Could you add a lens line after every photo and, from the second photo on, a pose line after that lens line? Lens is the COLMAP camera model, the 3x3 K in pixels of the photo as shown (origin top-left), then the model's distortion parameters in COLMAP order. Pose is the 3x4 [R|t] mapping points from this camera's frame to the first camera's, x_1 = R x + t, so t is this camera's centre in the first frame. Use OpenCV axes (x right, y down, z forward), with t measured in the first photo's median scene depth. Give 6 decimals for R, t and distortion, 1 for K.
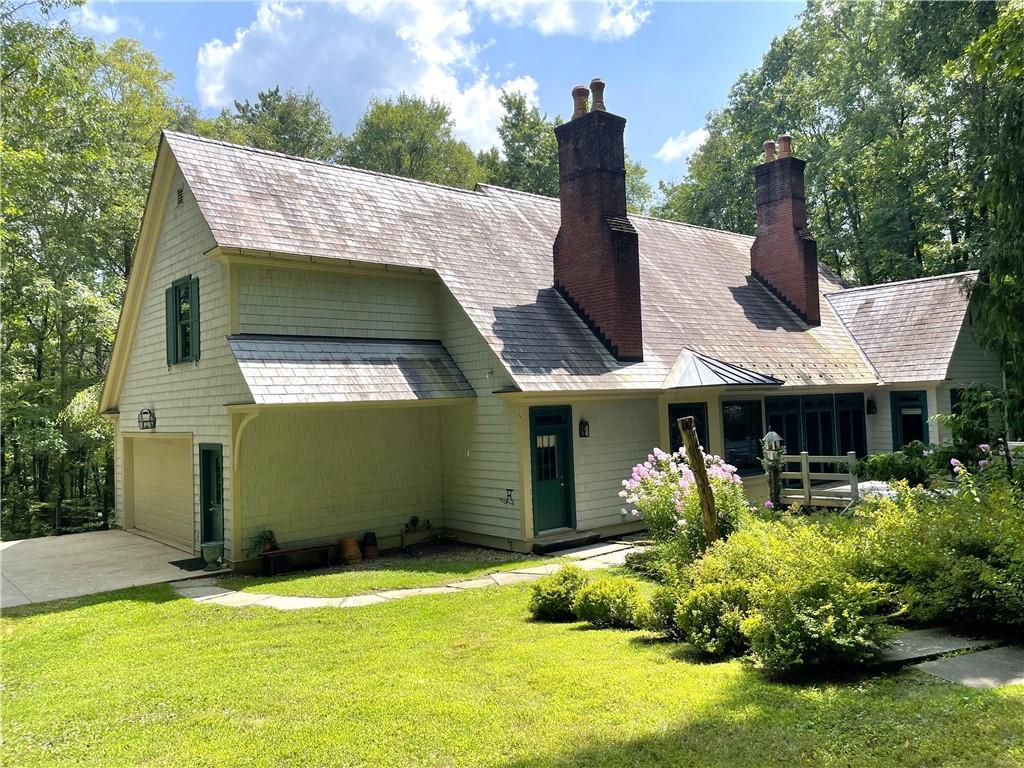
lens RADIAL K [[781.1, 0, 512.0], [0, 781.1, 384.0], [0, 0, 1]] dist [0.030899, -0.003327]
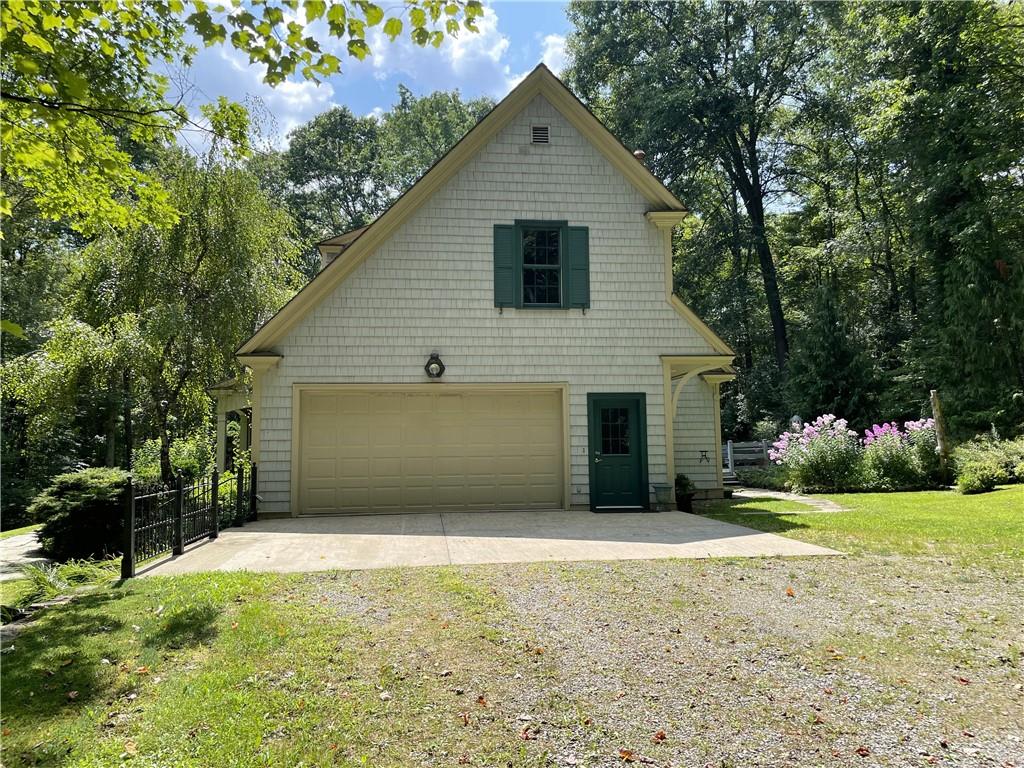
lens RADIAL K [[781.1, 0, 512.0], [0, 781.1, 384.0], [0, 0, 1]] dist [0.030899, -0.003327]
pose [[0.573848, 0.098118, 0.813063, -1.165958], [-0.031662, 0.994713, -0.097692, 0.152037], [-0.818350, 0.030317, 0.573920, 0.487525]]
